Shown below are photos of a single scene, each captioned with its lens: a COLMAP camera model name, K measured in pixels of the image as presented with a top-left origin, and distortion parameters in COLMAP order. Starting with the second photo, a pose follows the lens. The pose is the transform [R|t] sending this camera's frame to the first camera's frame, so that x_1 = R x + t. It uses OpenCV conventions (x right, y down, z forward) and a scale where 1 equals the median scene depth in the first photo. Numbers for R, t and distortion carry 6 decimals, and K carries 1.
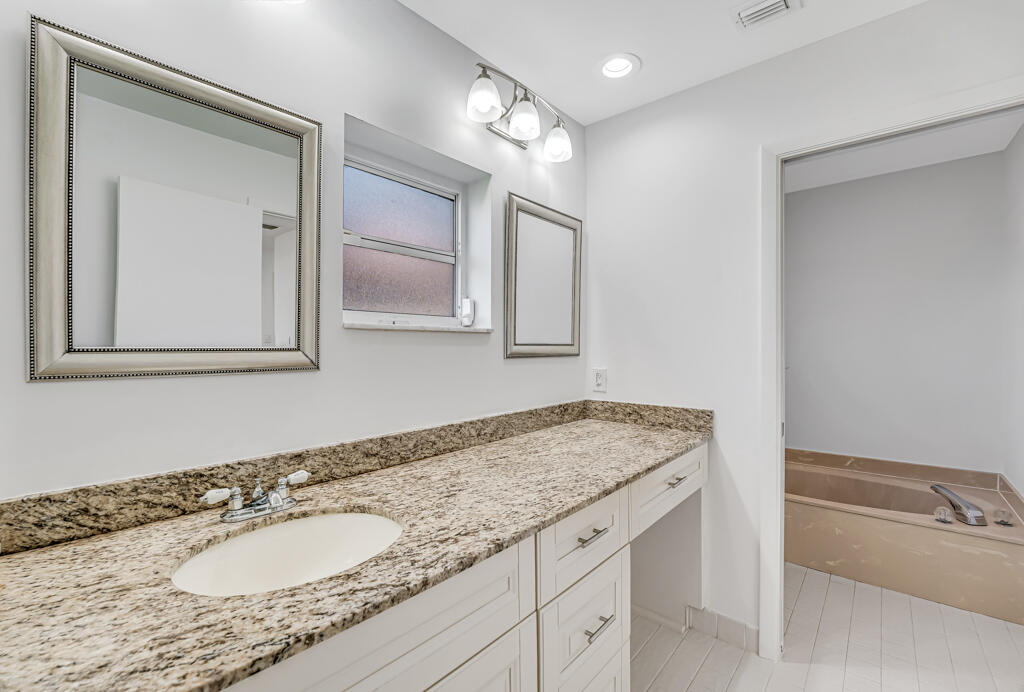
lens RADIAL K [[425.4, 0, 513.3], [0, 425.4, 344.1], [0, 0, 1]] dist [-0.028596, 0.001442]
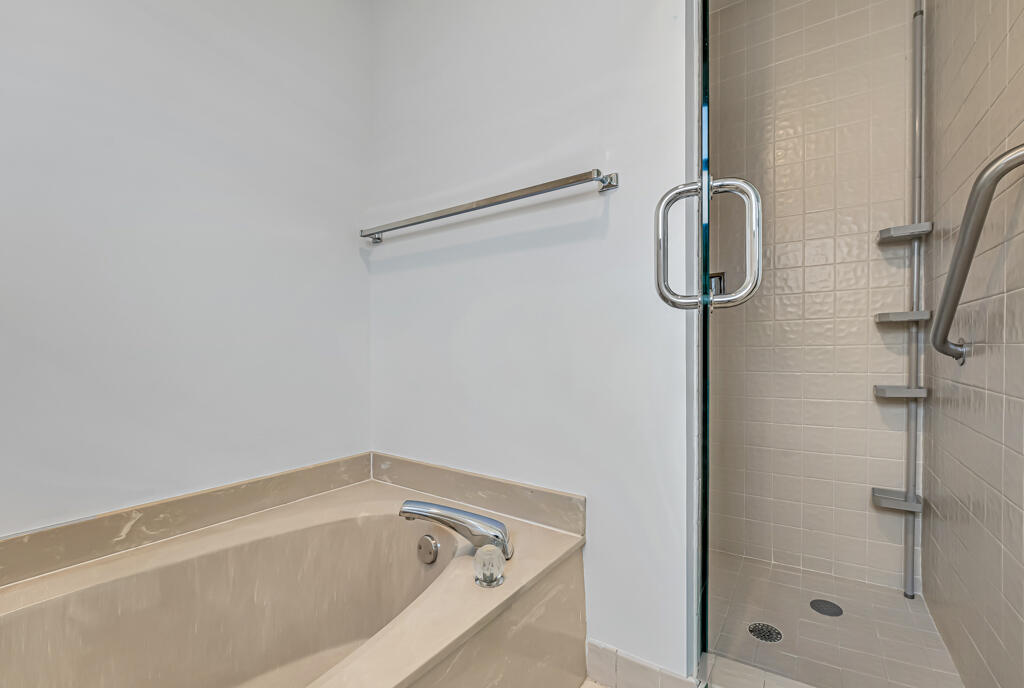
lens RADIAL K [[425.4, 0, 497.2], [0, 425.4, 362.8], [0, 0, 1]] dist [-0.028596, 0.001442]
pose [[-0.104489, -0.017052, 0.994380, 0.606997], [0.001309, 0.999850, 0.017283, 0.196638], [-0.994525, 0.003107, -0.104451, 1.022852]]
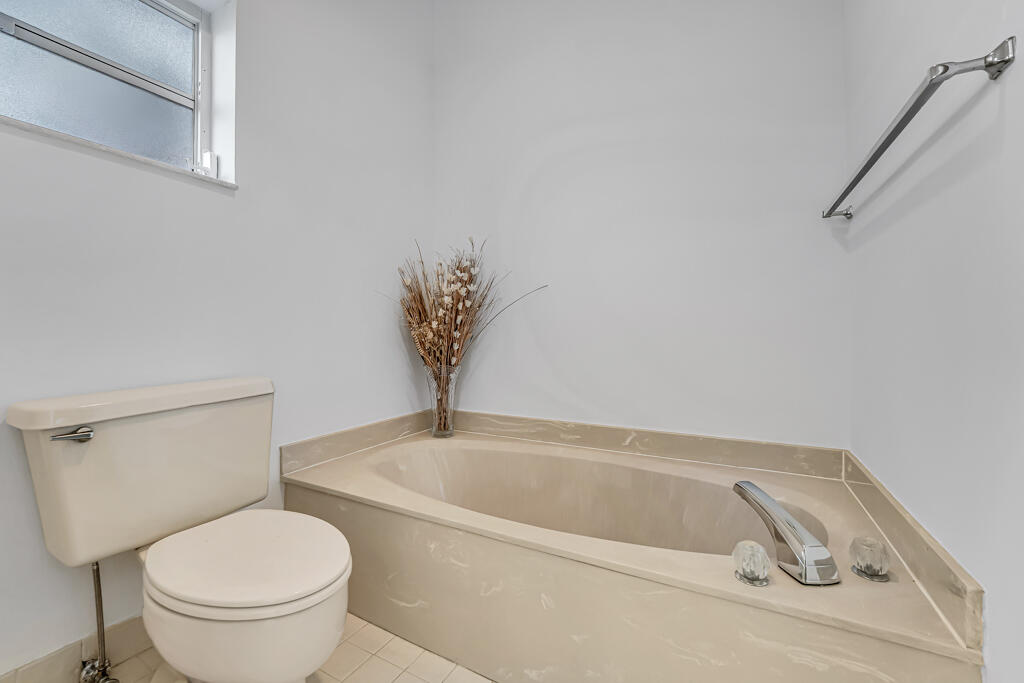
lens RADIAL K [[424.2, 0, 511.0], [0, 424.2, 332.0], [0, 0, 1]] dist [-0.022221, 0.002631]
pose [[0.970584, 0.013651, 0.240376, 0.700033], [-0.015317, 0.999870, 0.005062, 0.183968], [-0.240275, -0.008595, 0.970667, 0.644294]]
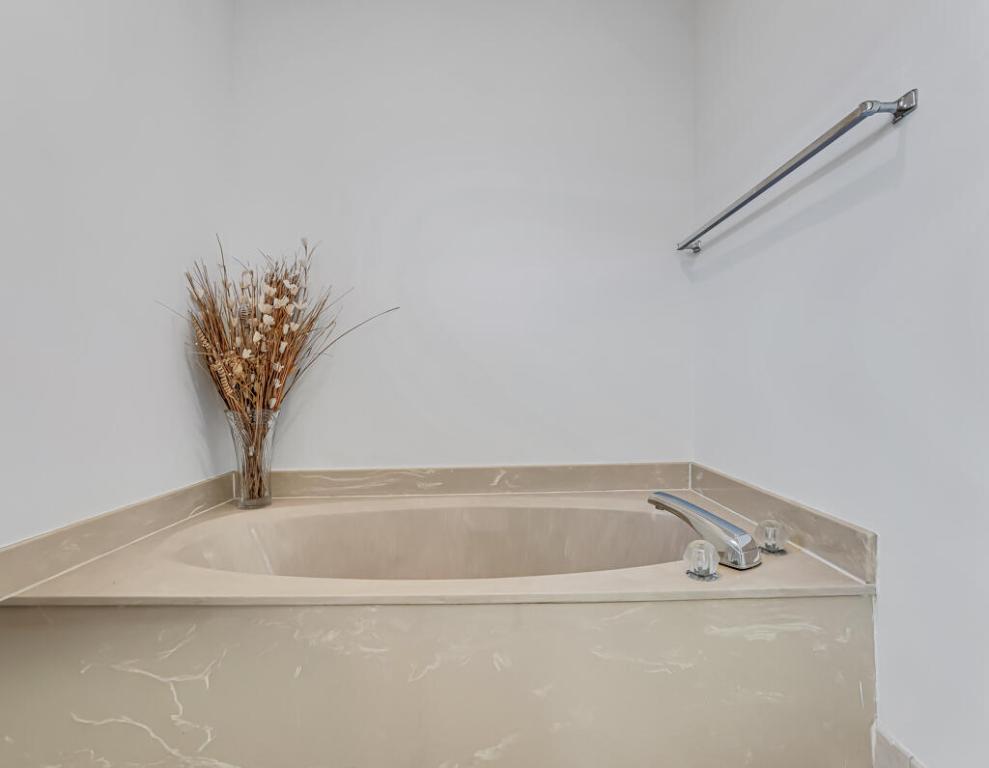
lens RADIAL K [[469.2, 0, 488.4], [0, 469.2, 389.3], [0, 0, 1]] dist [-0.031156, 0.000886]
pose [[0.754859, -0.008254, 0.655835, 0.563092], [0.008094, 0.999962, 0.003269, 0.233516], [-0.655837, 0.002841, 0.754897, 0.772461]]
